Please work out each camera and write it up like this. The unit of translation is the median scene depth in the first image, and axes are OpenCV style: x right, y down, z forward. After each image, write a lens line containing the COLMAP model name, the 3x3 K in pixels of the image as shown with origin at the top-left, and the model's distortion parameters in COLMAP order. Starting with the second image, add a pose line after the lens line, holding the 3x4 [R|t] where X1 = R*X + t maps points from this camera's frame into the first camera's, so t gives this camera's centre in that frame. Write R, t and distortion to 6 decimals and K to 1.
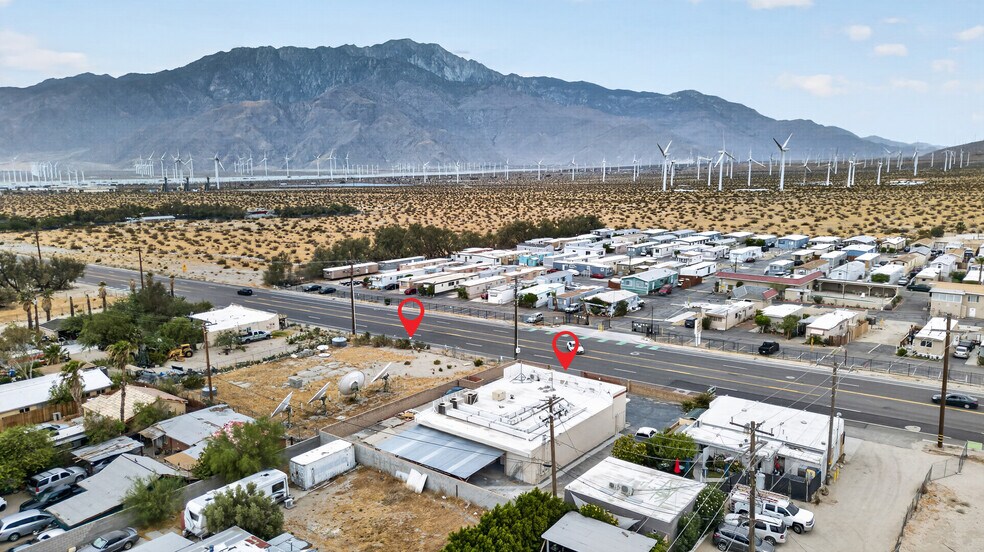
lens RADIAL K [[695.0, 0, 491.2], [0, 695.0, 274.1], [0, 0, 1]] dist [0.069467, -0.060551]
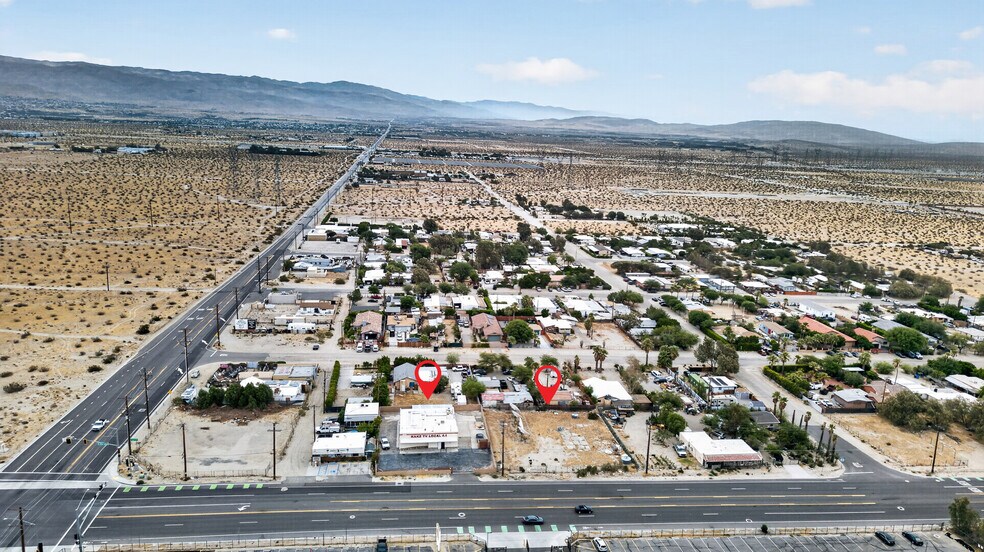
lens RADIAL K [[695.0, 0, 496.3], [0, 695.0, 280.9], [0, 0, 1]] dist [0.069467, -0.060551]
pose [[-0.704508, 0.139255, -0.695900, 0.682909], [-0.141590, 0.933268, 0.330096, -0.505228], [0.695429, 0.331087, -0.637777, 1.151910]]
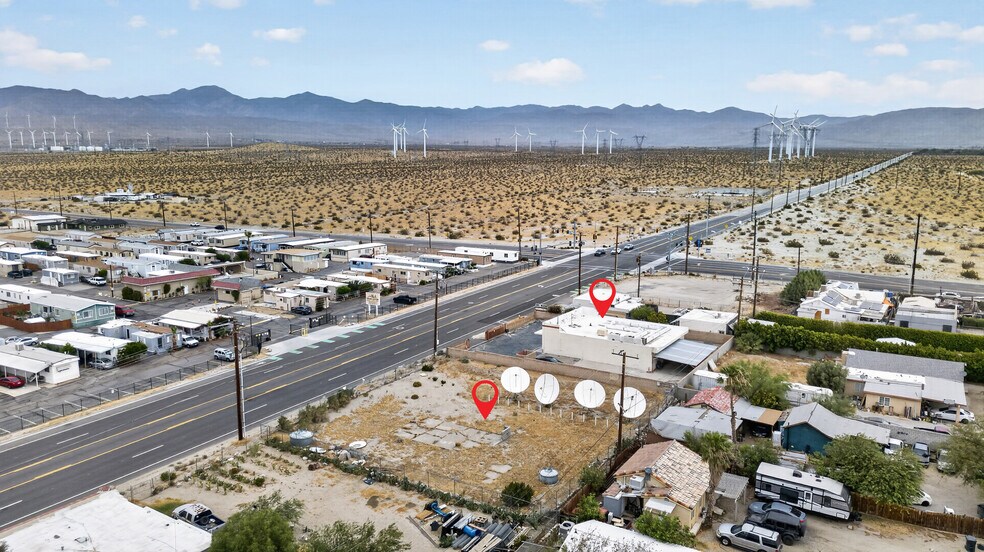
lens RADIAL K [[695.0, 0, 498.5], [0, 695.0, 271.2], [0, 0, 1]] dist [0.069467, -0.060551]
pose [[-0.103980, -0.155970, 0.982274, -0.598751], [0.151409, 0.973633, 0.170626, -0.096351], [-0.982987, 0.166467, -0.077623, 0.594582]]
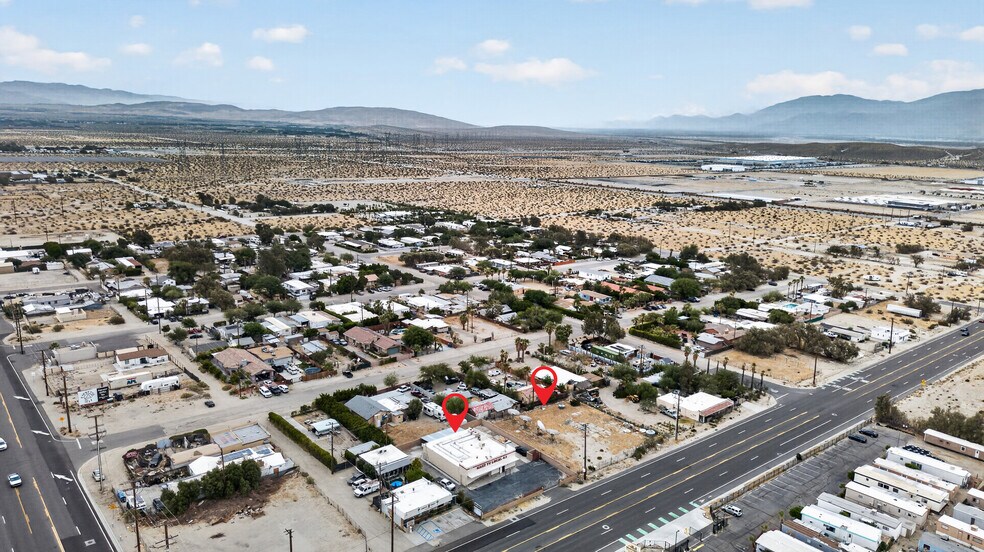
lens RADIAL K [[695.0, 0, 501.0], [0, 695.0, 265.7], [0, 0, 1]] dist [0.069467, -0.060551]
pose [[-0.206907, 0.200479, -0.957600, 0.926511], [-0.174683, 0.955483, 0.237779, -0.418192], [0.962640, 0.216475, -0.162675, 0.596916]]
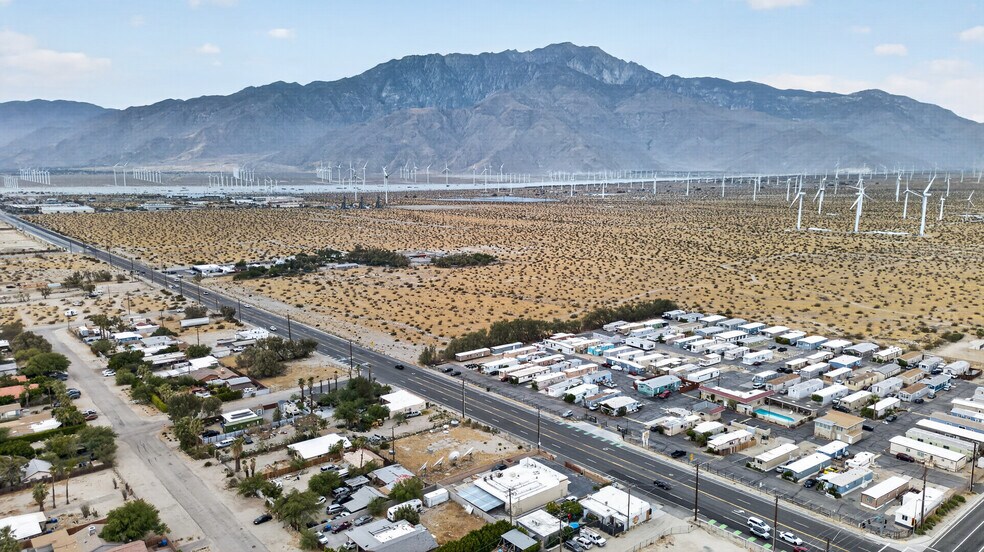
lens RADIAL K [[695.0, 0, 492.4], [0, 695.0, 280.6], [0, 0, 1]] dist [0.069467, -0.060551]
pose [[0.976426, 0.050687, -0.209817, 0.182886], [-0.048367, 0.998699, 0.016179, -0.229308], [0.210364, -0.005650, 0.977607, -0.580425]]
